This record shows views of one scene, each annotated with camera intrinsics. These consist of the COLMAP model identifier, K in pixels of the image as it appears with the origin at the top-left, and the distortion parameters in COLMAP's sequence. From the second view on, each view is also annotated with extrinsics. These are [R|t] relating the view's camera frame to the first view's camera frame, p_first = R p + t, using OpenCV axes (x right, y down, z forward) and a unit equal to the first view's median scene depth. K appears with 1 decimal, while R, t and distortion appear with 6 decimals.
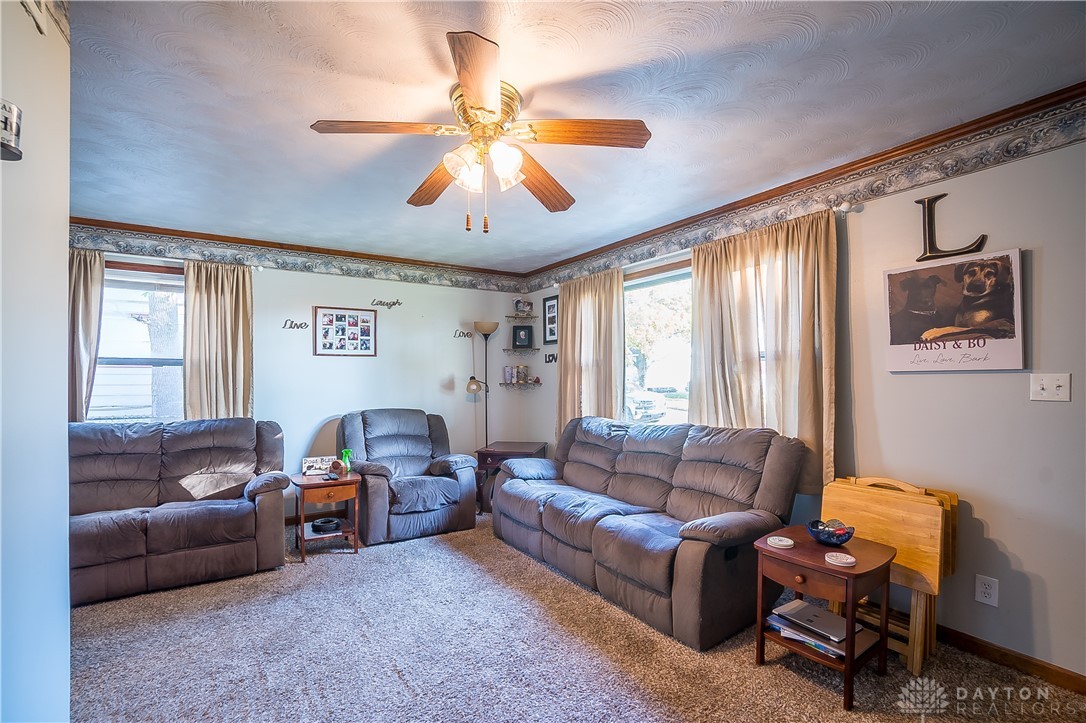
lens RADIAL K [[469.8, 0, 542.0], [0, 469.8, 376.4], [0, 0, 1]] dist [-0.017096, 0.000210]
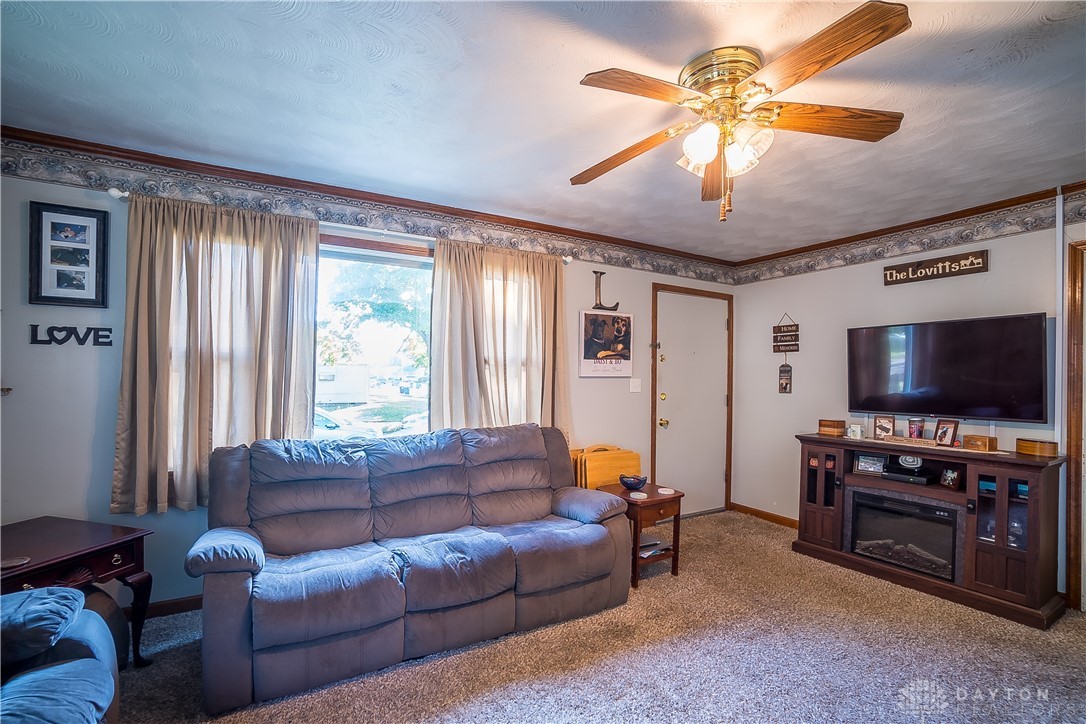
lens RADIAL K [[469.8, 0, 542.0], [0, 469.8, 376.9], [0, 0, 1]] dist [-0.017096, 0.000210]
pose [[0.106663, 0.003906, 0.994288, -0.746448], [-0.012498, 0.999919, -0.002587, -0.002850], [-0.994217, -0.012151, 0.106703, 0.892751]]
